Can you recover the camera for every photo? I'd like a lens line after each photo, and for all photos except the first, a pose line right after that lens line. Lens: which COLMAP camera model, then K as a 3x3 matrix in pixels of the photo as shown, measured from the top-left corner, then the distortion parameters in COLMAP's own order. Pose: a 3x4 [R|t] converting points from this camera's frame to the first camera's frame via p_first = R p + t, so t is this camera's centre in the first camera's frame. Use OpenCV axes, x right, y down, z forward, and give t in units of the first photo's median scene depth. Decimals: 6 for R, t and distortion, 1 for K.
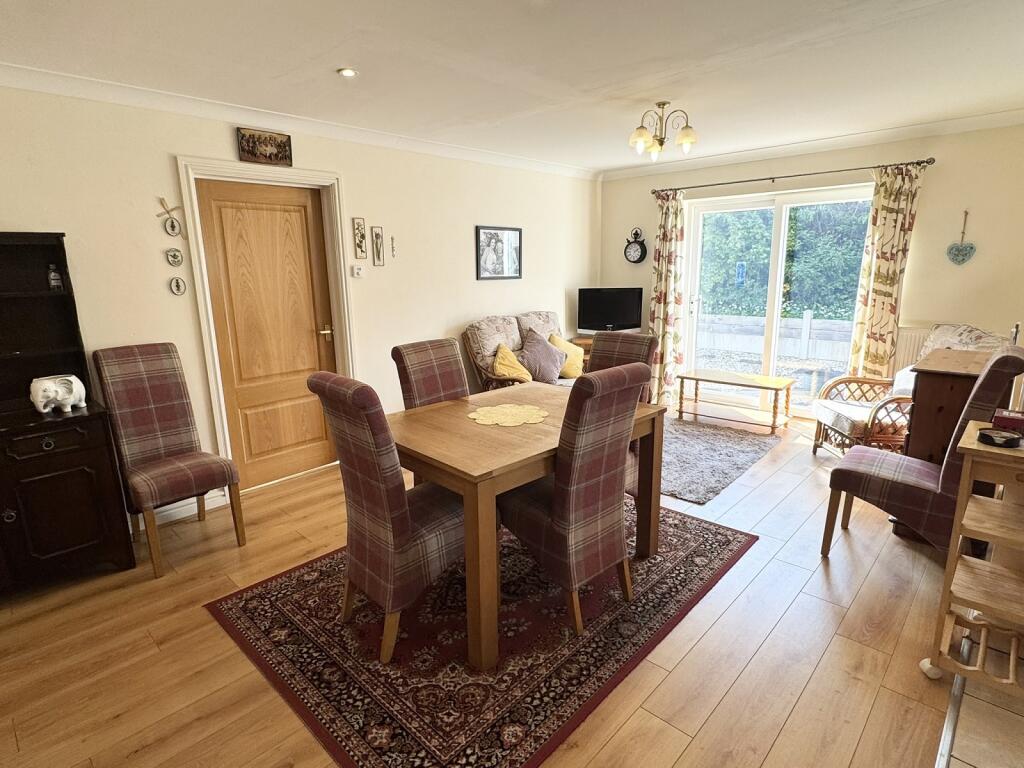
lens RADIAL K [[545.5, 0, 509.7], [0, 545.5, 386.0], [0, 0, 1]] dist [-0.004445, 0.000595]
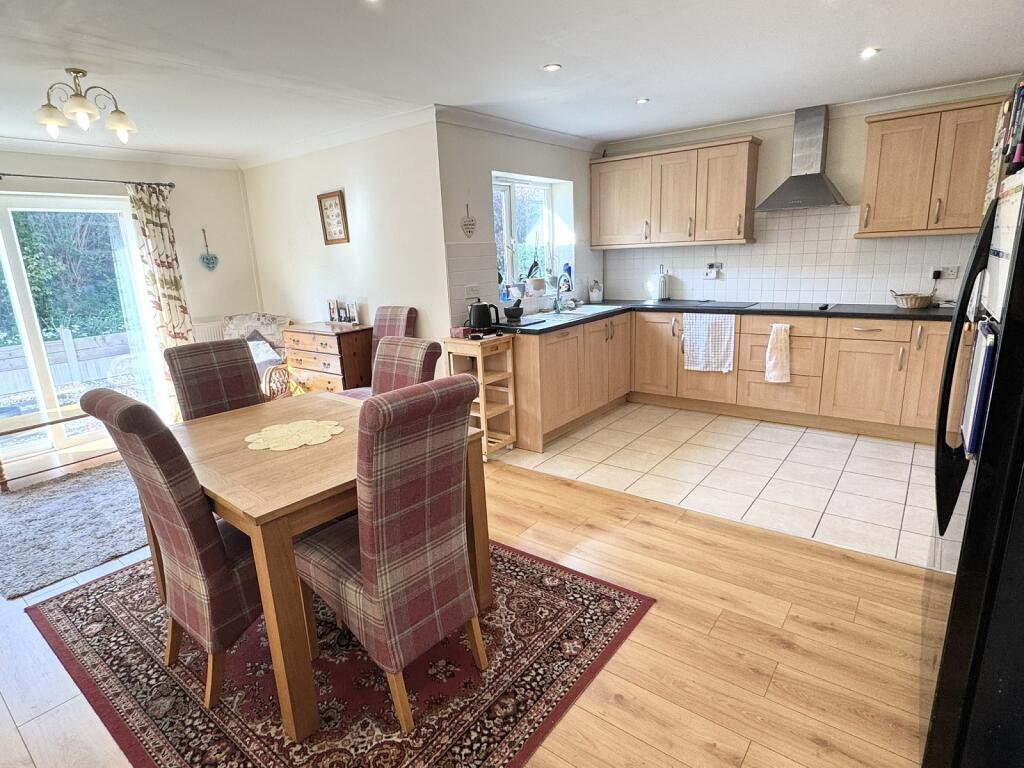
lens RADIAL K [[545.5, 0, 508.6], [0, 545.5, 384.8], [0, 0, 1]] dist [-0.004445, 0.000595]
pose [[-0.099125, -0.210735, 0.972504, -0.665283], [0.260955, 0.937607, 0.229772, -0.100663], [-0.960248, 0.276556, -0.037948, 0.545117]]
